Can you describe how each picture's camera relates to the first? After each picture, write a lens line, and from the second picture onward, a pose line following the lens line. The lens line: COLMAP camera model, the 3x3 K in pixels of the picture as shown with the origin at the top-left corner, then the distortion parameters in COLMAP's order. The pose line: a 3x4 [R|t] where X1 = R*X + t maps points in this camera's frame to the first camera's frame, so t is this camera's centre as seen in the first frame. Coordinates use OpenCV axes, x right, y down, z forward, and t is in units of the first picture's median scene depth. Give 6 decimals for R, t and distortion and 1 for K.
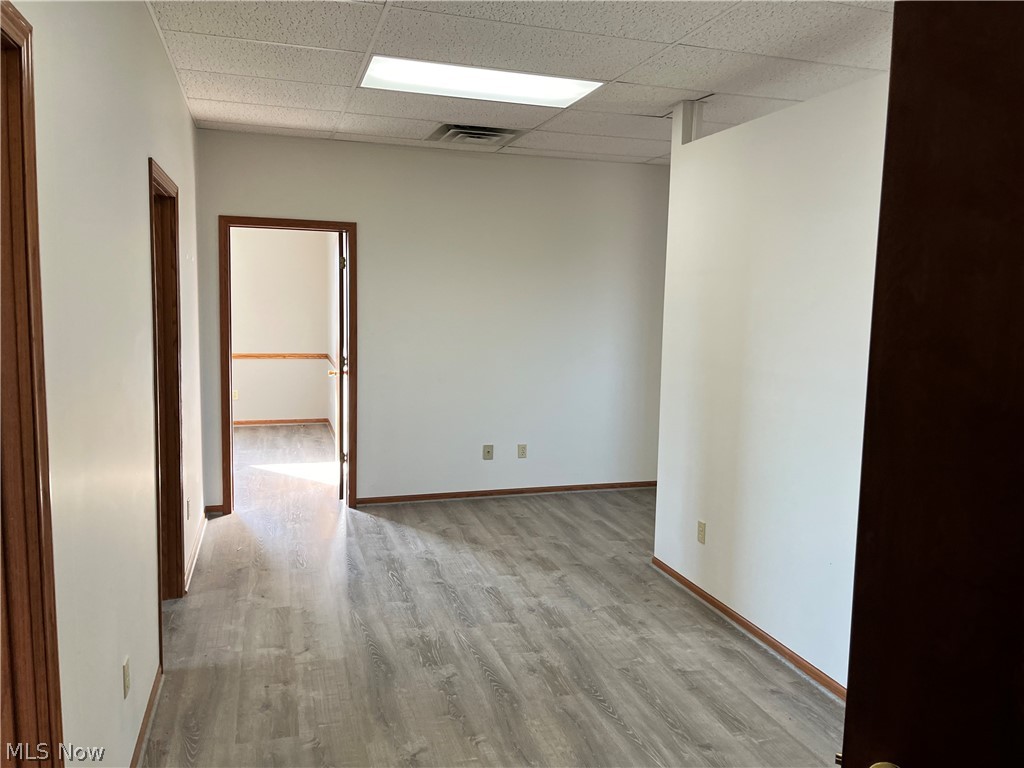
lens RADIAL K [[782.4, 0, 512.0], [0, 782.4, 384.0], [0, 0, 1]] dist [-0.005779, -0.004580]
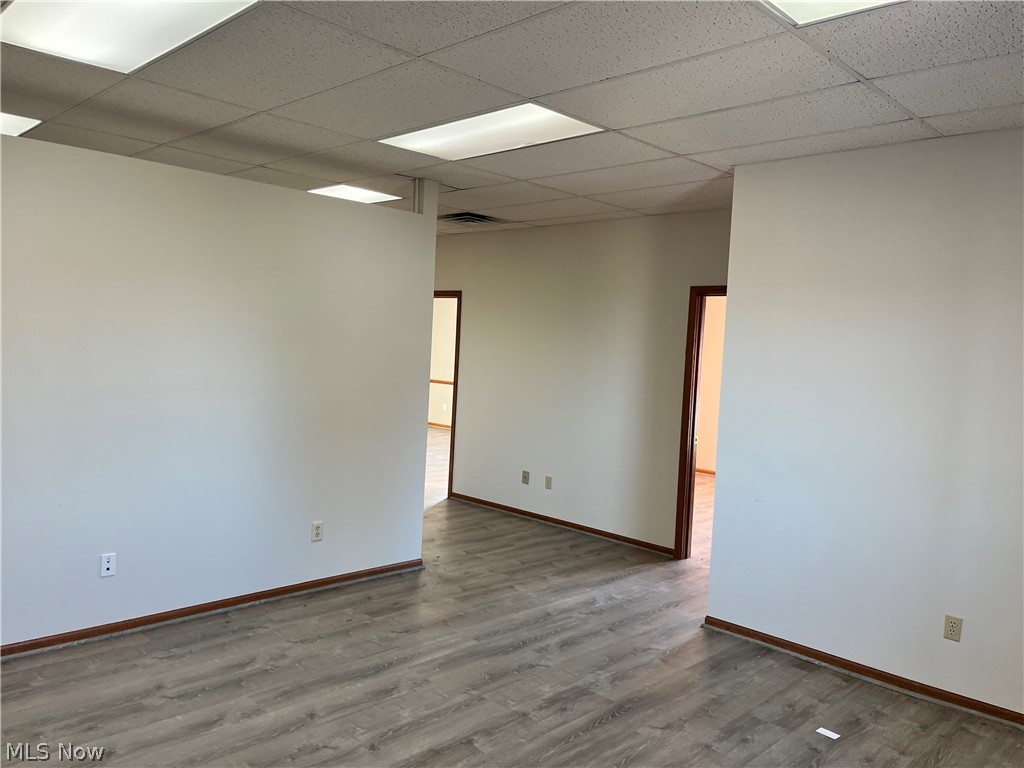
lens RADIAL K [[782.4, 0, 512.0], [0, 782.4, 384.0], [0, 0, 1]] dist [-0.005779, -0.004580]
pose [[0.469810, 0.050536, -0.881320, 1.032018], [-0.132769, 0.991049, -0.013948, -0.034190], [0.872726, 0.123565, 0.472314, 0.428035]]
